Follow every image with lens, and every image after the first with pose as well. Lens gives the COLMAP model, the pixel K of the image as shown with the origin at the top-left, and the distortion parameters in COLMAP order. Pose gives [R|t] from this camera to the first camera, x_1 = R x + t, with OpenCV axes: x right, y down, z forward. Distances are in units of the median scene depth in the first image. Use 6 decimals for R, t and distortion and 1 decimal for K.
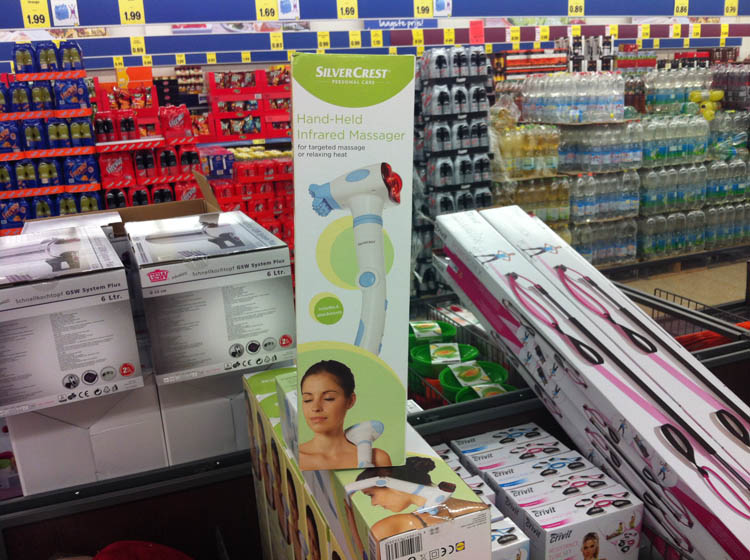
lens RADIAL K [[693.3, 0, 375.0], [0, 693.3, 280.0], [0, 0, 1]] dist [0.093614, -0.260354]
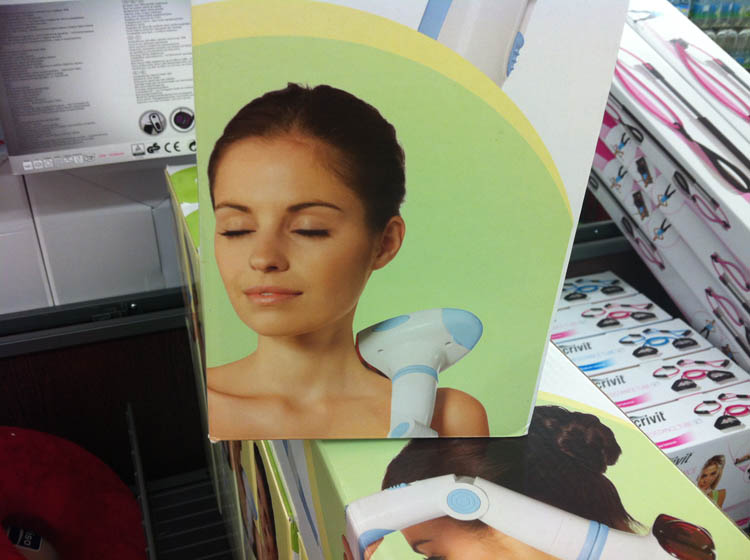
lens RADIAL K [[693.3, 0, 375.0], [0, 693.3, 280.0], [0, 0, 1]] dist [0.093614, -0.260354]
pose [[0.997438, 0.065673, 0.028374, -0.025759], [-0.070739, 0.964572, 0.254157, 0.064055], [-0.010678, -0.255513, 0.966747, 0.396531]]
